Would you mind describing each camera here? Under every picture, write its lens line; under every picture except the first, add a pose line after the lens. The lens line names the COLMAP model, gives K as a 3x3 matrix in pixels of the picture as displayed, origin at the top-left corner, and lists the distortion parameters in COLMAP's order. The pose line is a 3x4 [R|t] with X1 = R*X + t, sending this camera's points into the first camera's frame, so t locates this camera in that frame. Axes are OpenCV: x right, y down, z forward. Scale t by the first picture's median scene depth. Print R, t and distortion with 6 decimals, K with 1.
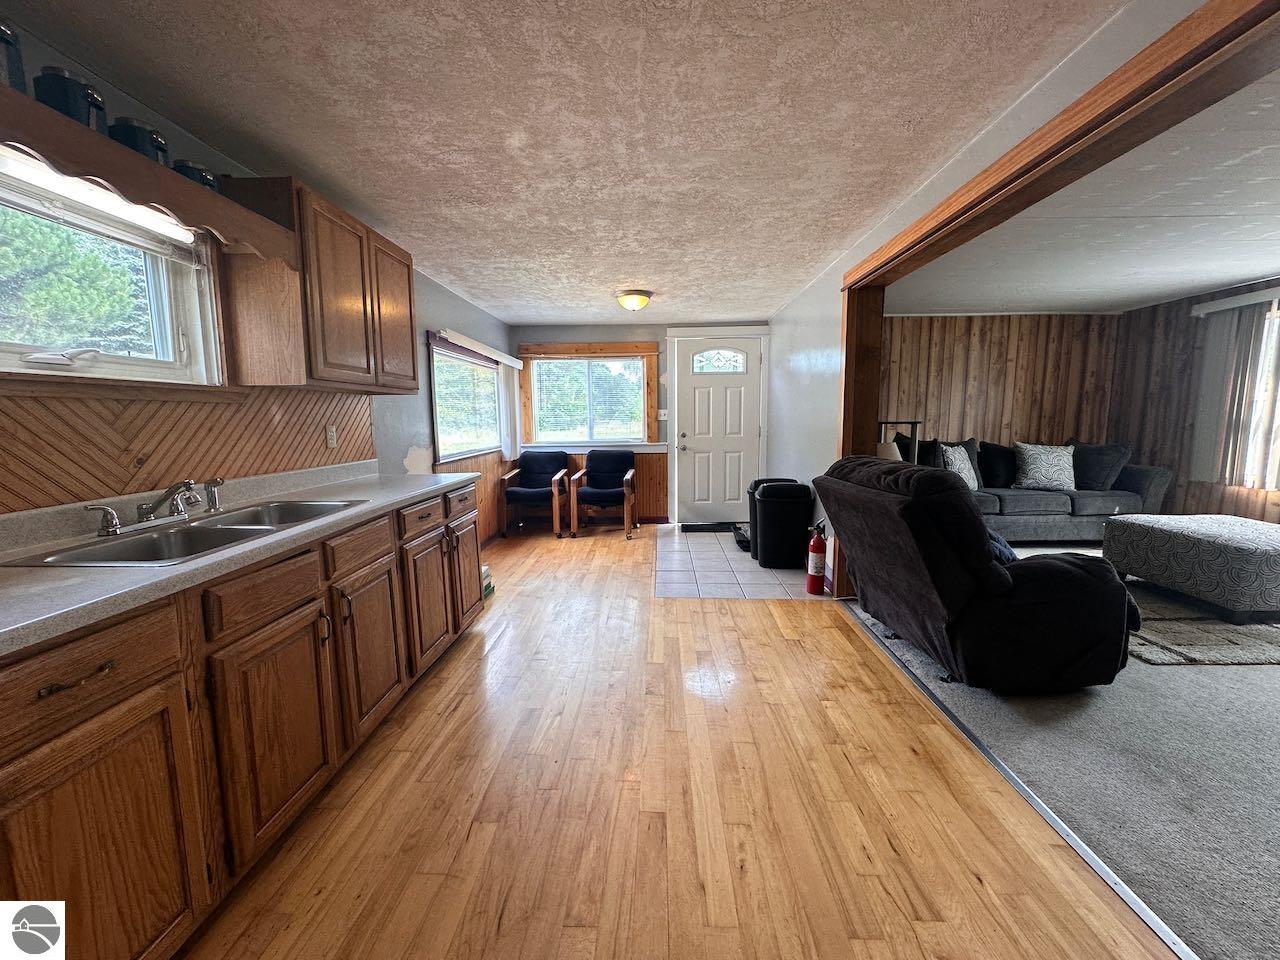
lens RADIAL K [[510.0, 0, 638.7], [0, 510.0, 479.7], [0, 0, 1]] dist [-0.003233, 0.000444]
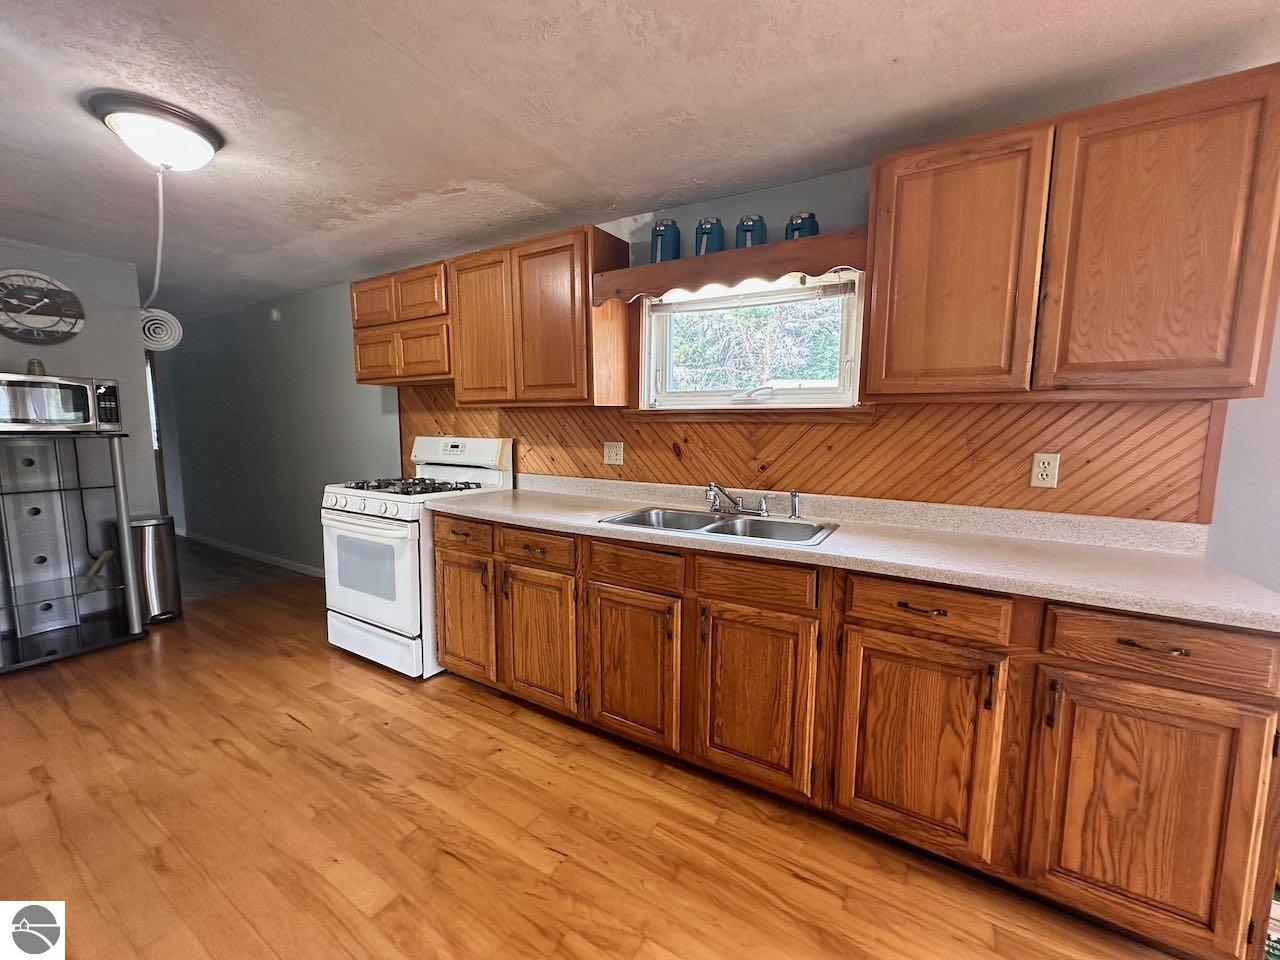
lens RADIAL K [[510.0, 0, 638.7], [0, 510.0, 479.7], [0, 0, 1]] dist [-0.003233, 0.000444]
pose [[-0.487497, 0.101042, -0.867258, 0.227546], [-0.109927, 0.978275, 0.175767, -0.131205], [0.866177, 0.181021, -0.465799, 0.860029]]
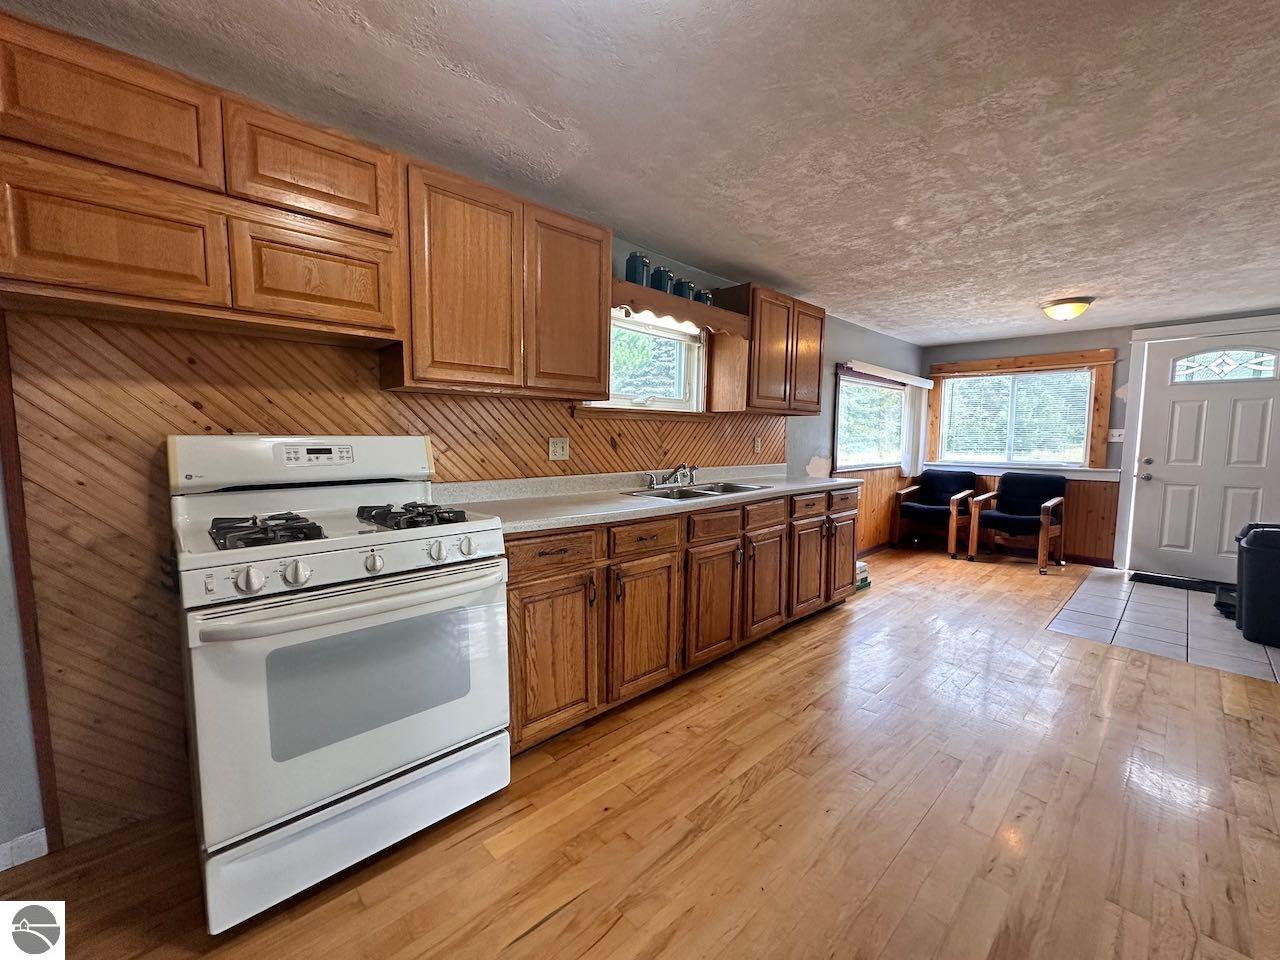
lens RADIAL K [[510.0, 0, 638.7], [0, 510.0, 479.7], [0, 0, 1]] dist [-0.003233, 0.000444]
pose [[0.707360, 0.076345, -0.702718, 0.185828], [-0.102033, 0.994766, 0.005367, 0.039885], [0.699450, 0.067905, 0.711448, -0.263680]]
